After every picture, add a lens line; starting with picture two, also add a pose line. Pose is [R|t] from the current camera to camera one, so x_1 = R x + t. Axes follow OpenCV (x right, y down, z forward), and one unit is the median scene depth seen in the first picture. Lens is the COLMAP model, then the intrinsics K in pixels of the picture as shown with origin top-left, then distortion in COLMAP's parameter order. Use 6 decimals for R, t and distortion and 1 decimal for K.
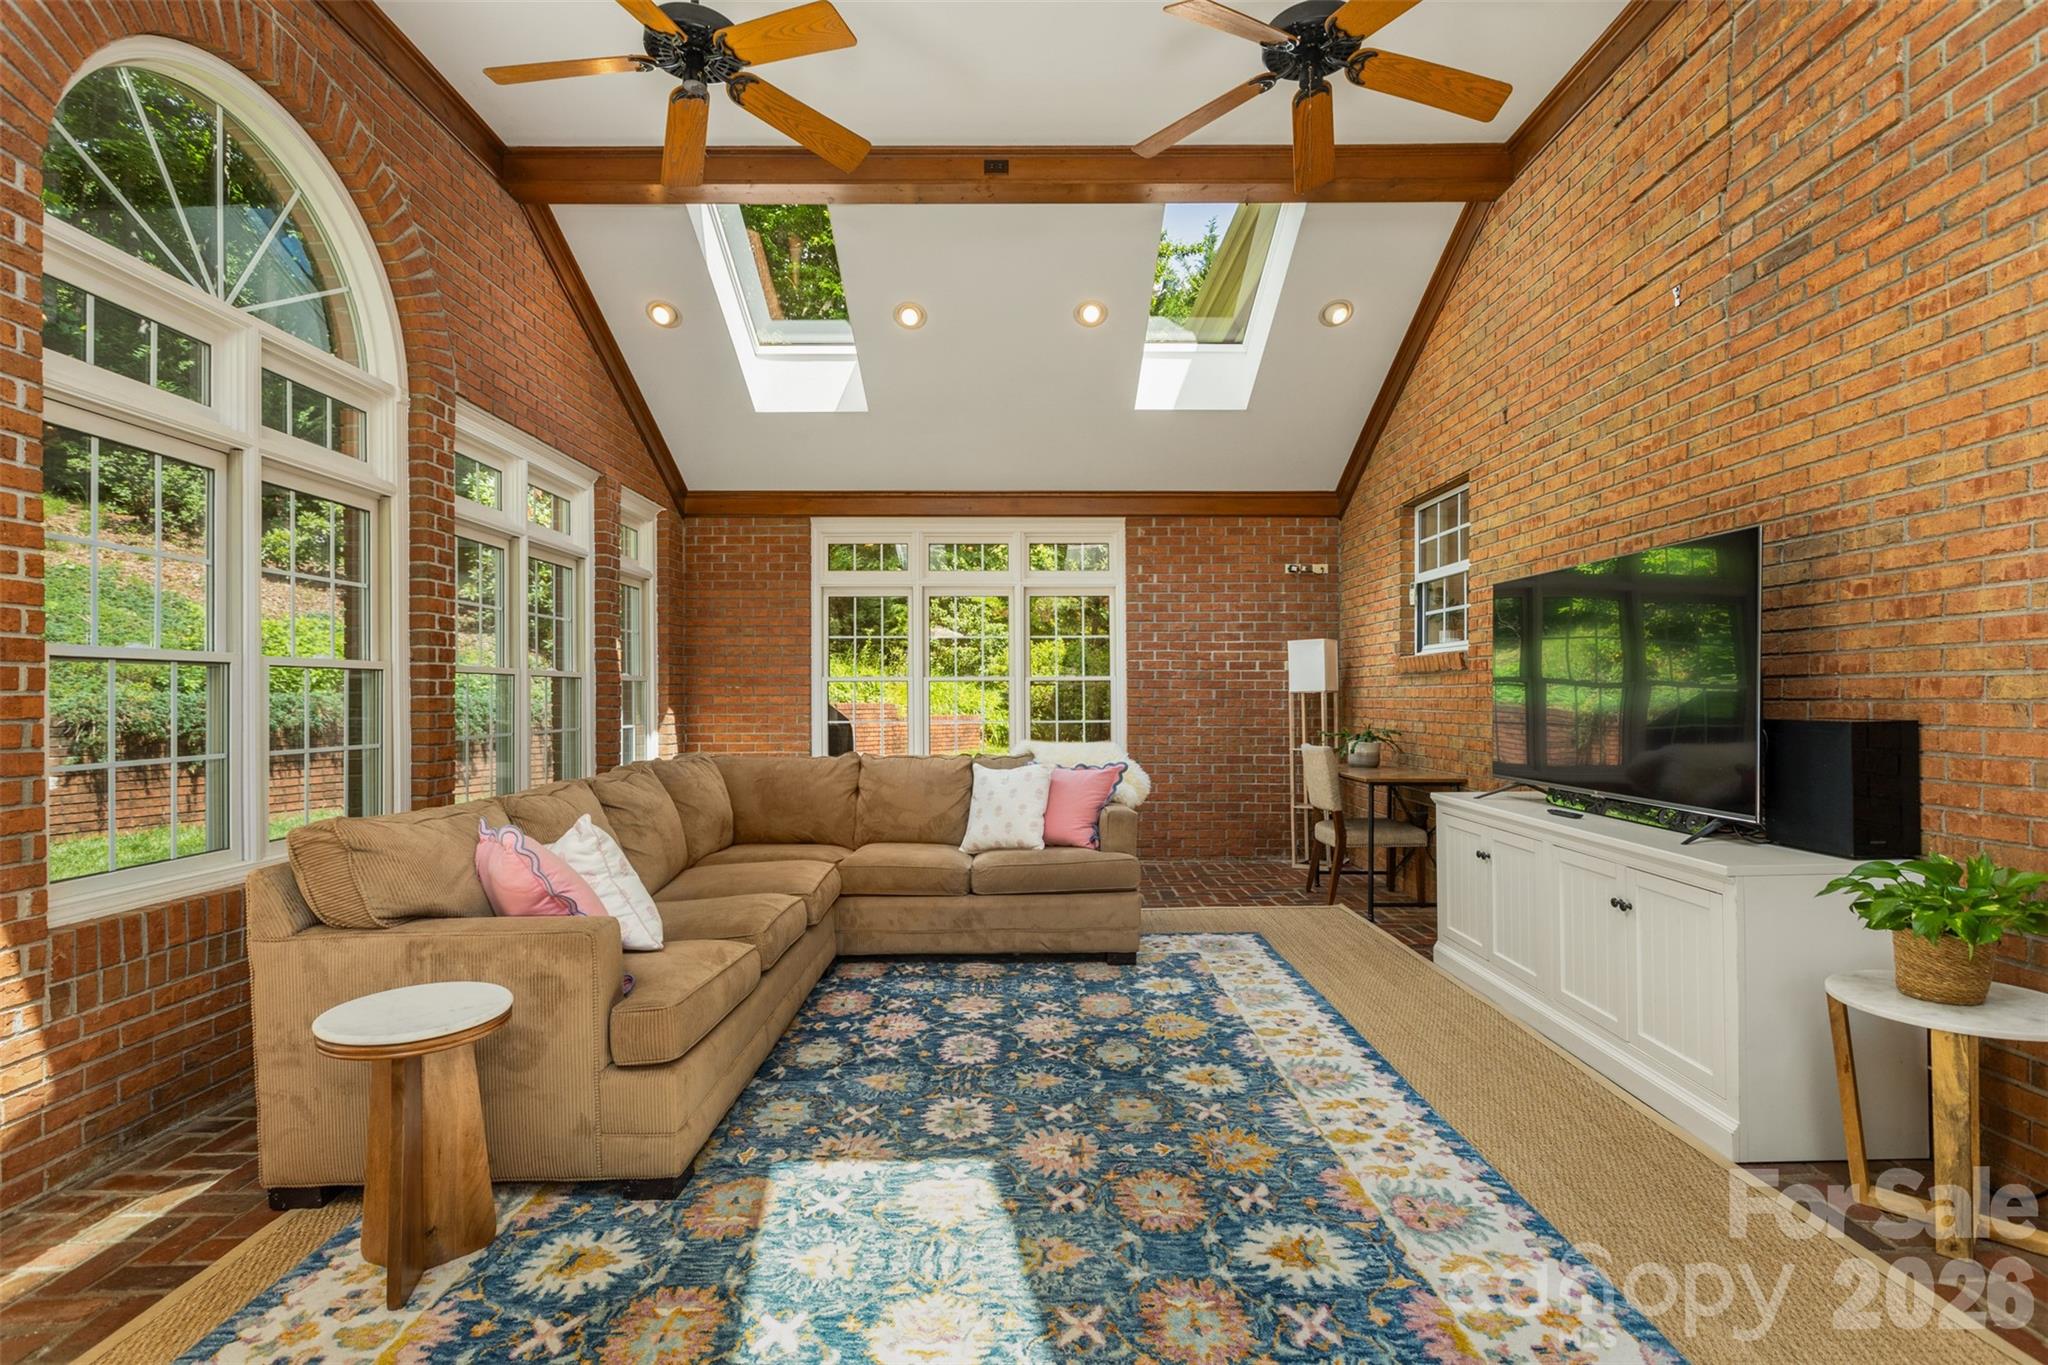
lens RADIAL K [[984.8, 0, 1020.5], [0, 984.8, 687.5], [0, 0, 1]] dist [-0.003288, -0.000418]
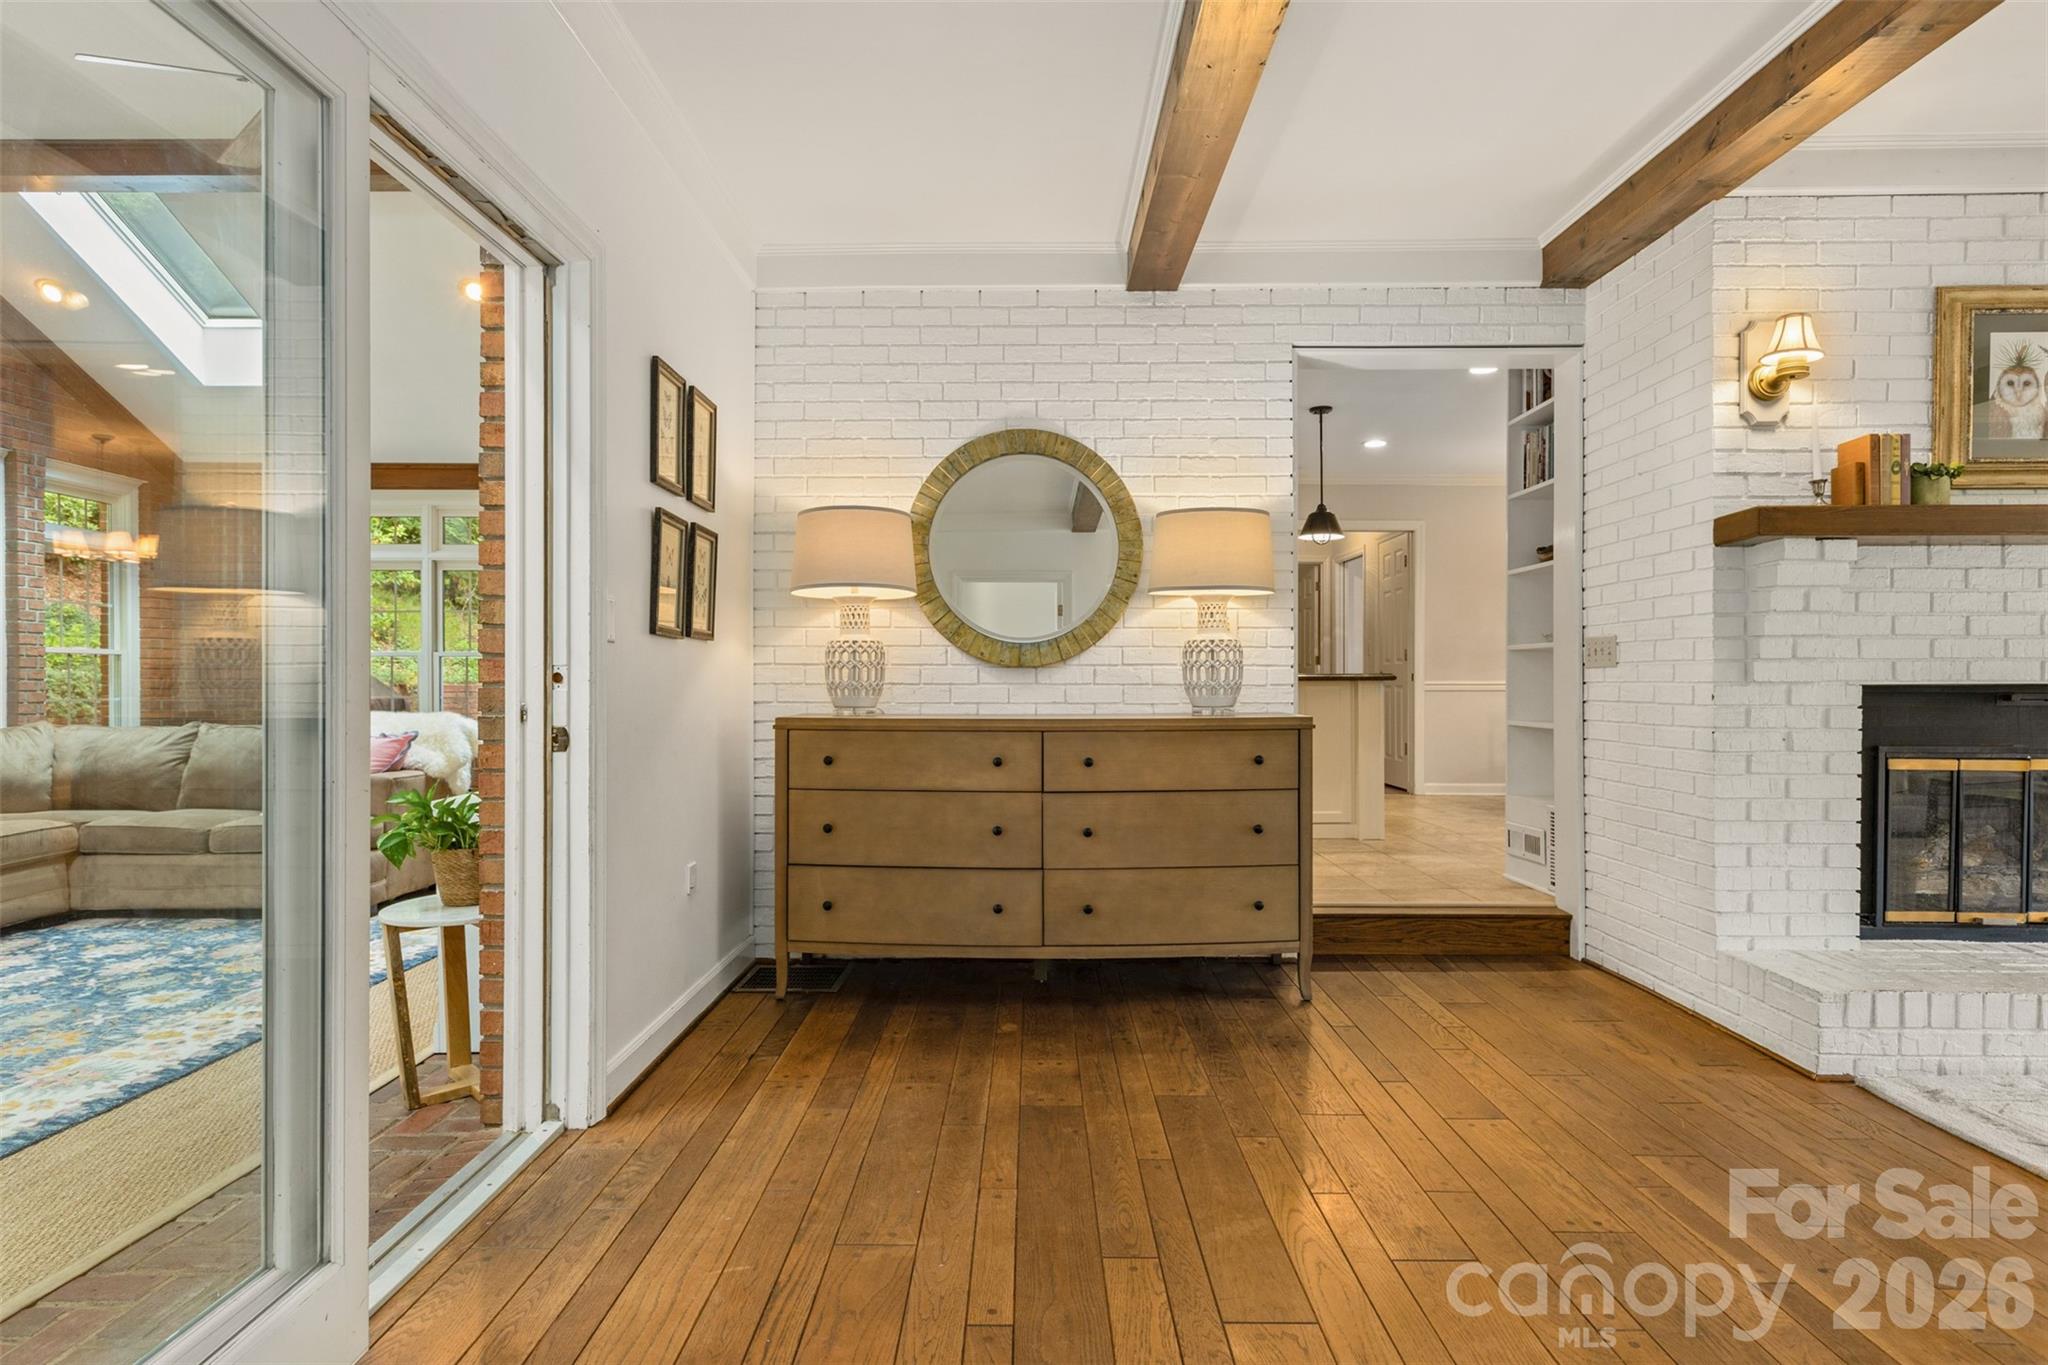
lens RADIAL K [[1121.9, 0, 1016.6], [0, 1121.9, 693.8], [0, 0, 1]] dist [0.004956, 0.001497]
pose [[0.999825, 0.002092, -0.018587, 1.158549], [-0.001874, 0.999930, 0.011703, 0.035282], [0.018610, -0.011667, 0.999759, -0.249346]]
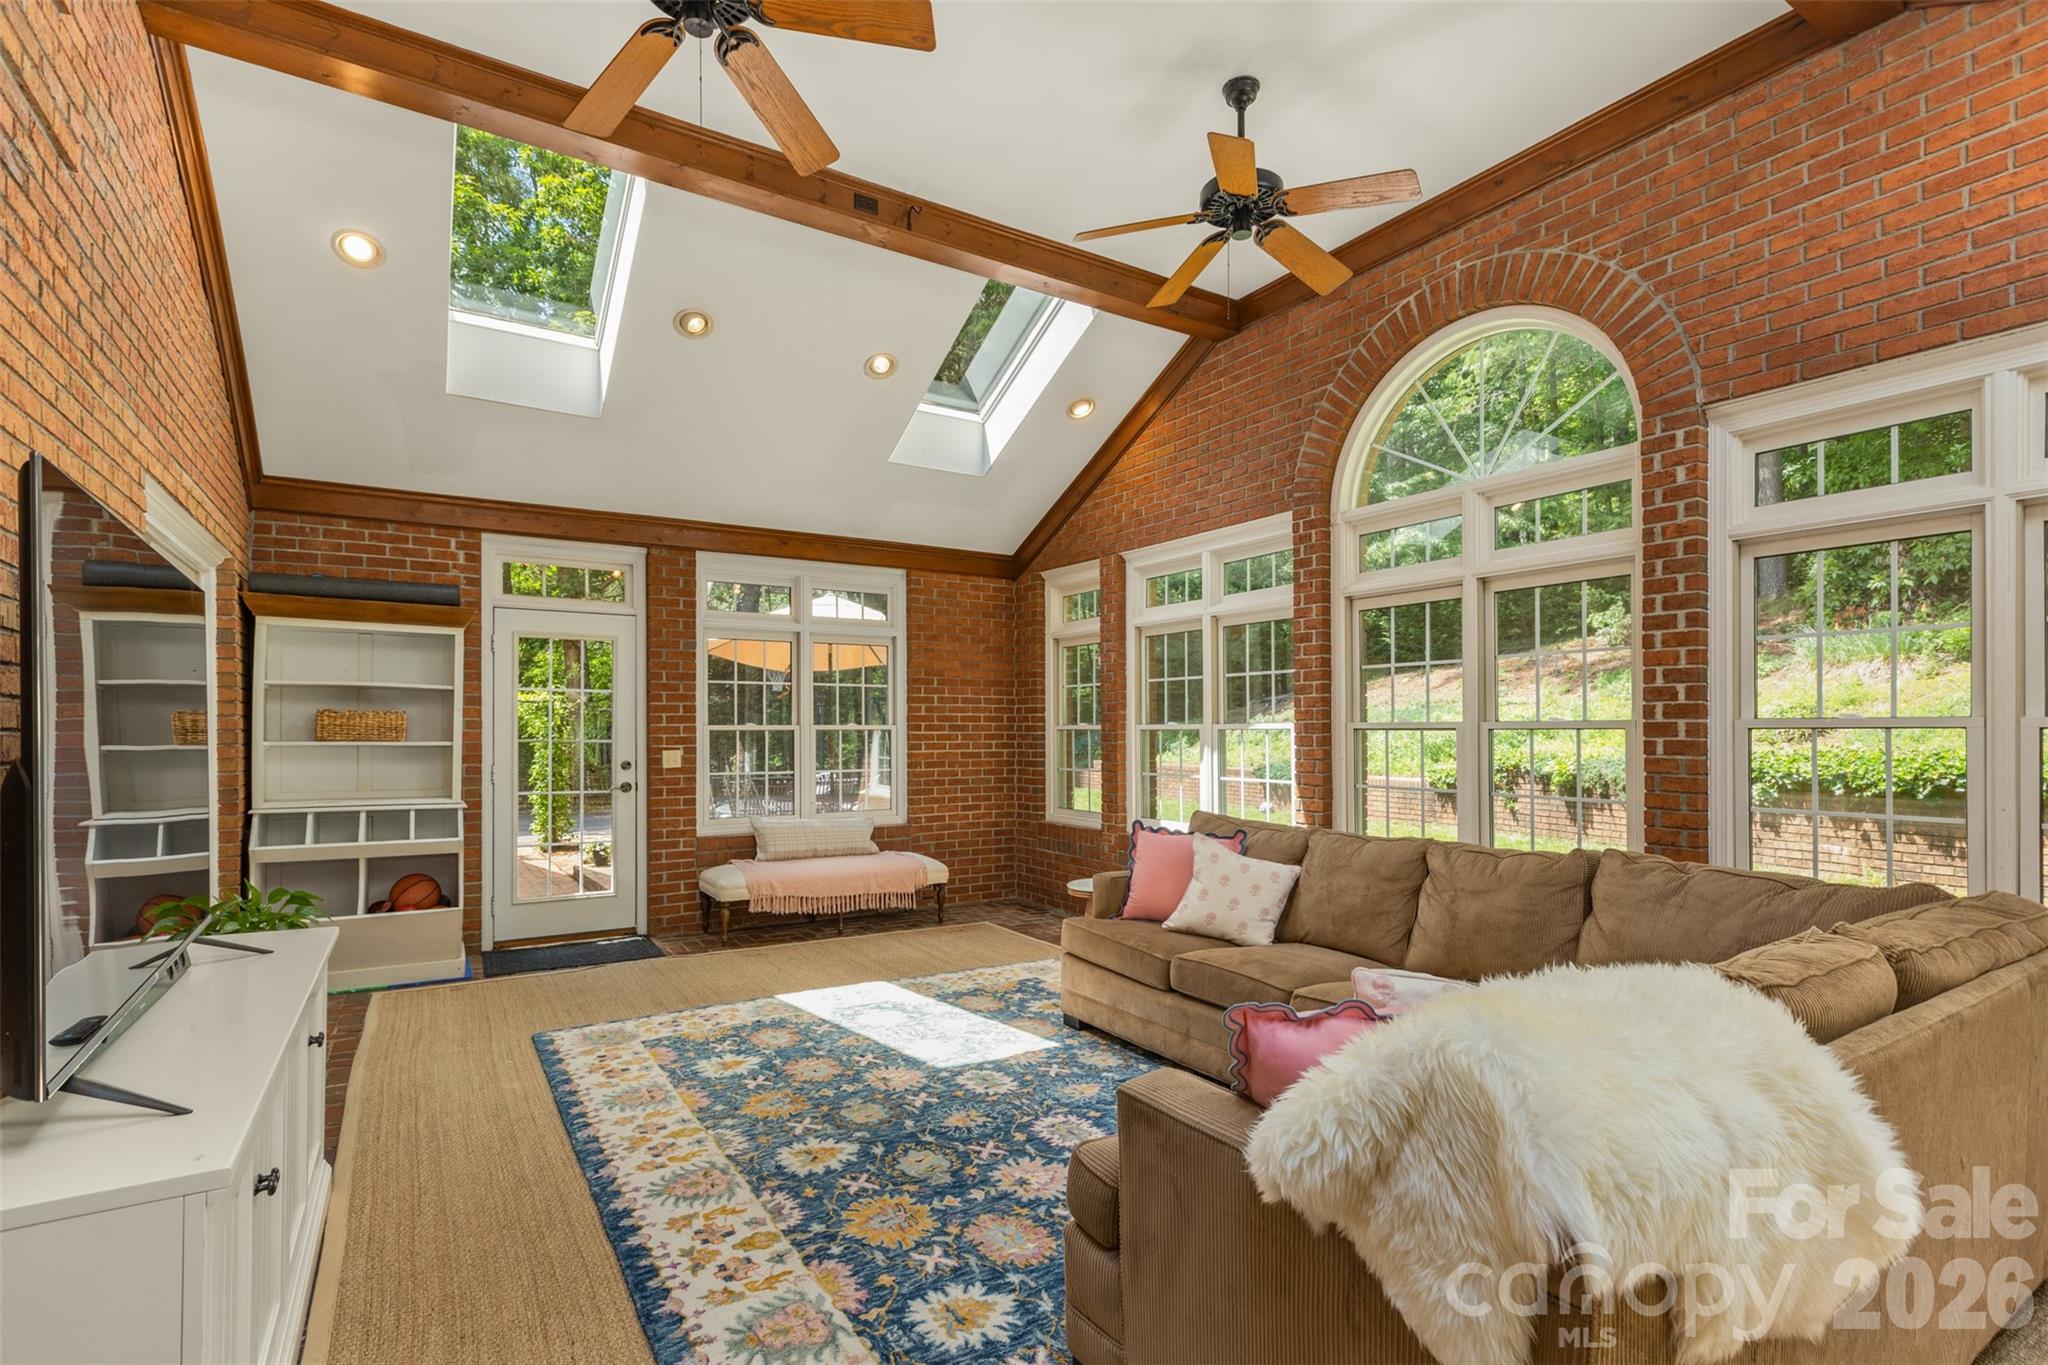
lens RADIAL K [[931.1, 0, 1014.7], [0, 931.1, 728.2], [0, 0, 1]] dist [-0.000697, -0.000089]
pose [[-0.846984, 0.003626, -0.531606, 0.509435], [0.009489, 0.999921, -0.008297, -0.021657], [0.531533, -0.012071, -0.846951, 1.875168]]
